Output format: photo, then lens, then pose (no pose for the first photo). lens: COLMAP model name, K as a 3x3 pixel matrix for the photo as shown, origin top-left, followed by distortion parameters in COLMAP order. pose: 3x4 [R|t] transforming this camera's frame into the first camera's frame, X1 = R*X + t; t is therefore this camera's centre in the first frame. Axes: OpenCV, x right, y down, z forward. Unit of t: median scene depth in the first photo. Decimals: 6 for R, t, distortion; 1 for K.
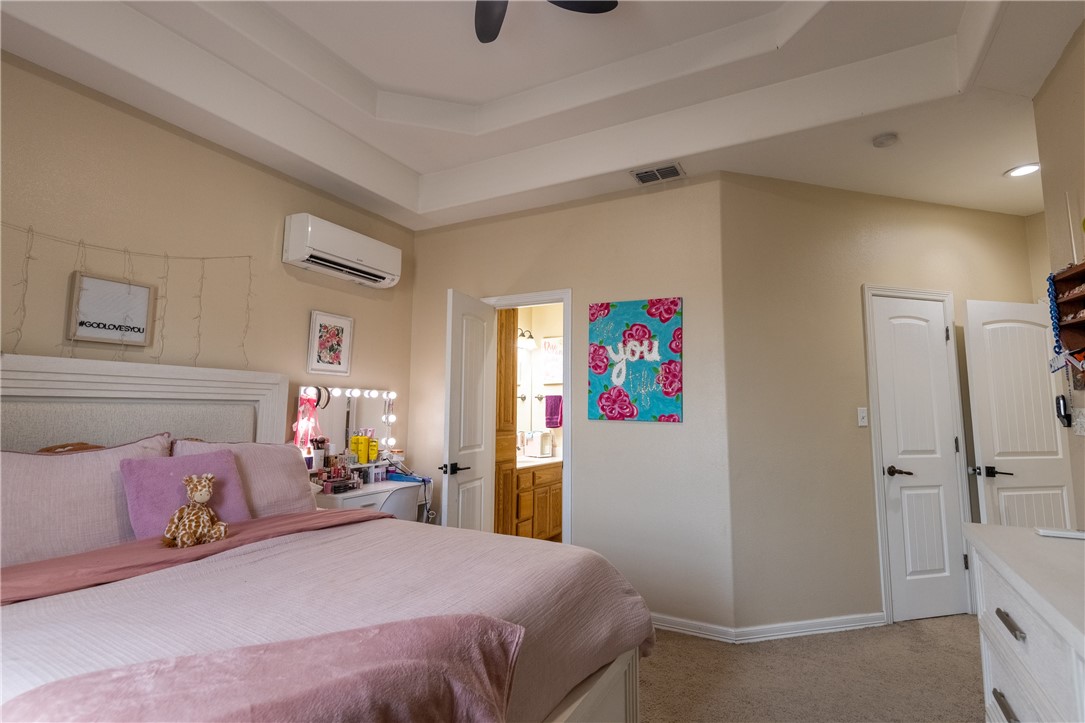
lens RADIAL K [[526.9, 0, 542.1], [0, 526.9, 355.9], [0, 0, 1]] dist [-0.000874, -0.000042]
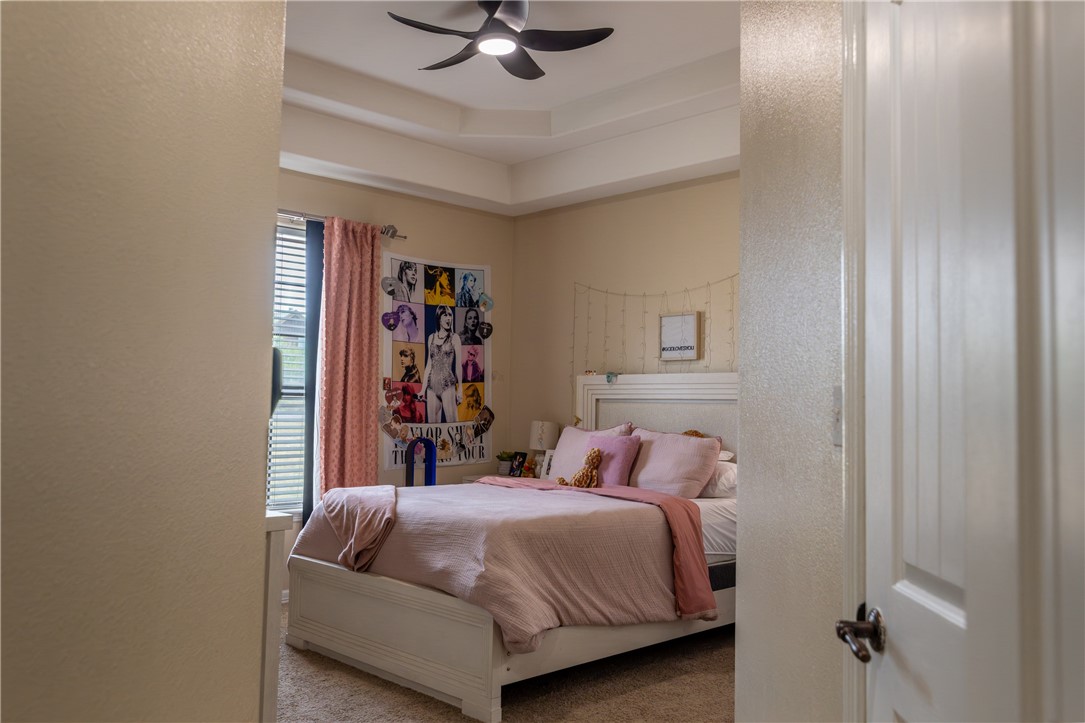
lens RADIAL K [[907.3, 0, 542.2], [0, 907.3, 360.7], [0, 0, 1]] dist [-0.000481, -0.000029]
pose [[-0.297543, -0.060482, -0.952791, 1.609677], [0.077879, 0.993128, -0.087363, 0.162521], [0.951527, -0.100197, -0.290788, 1.395615]]
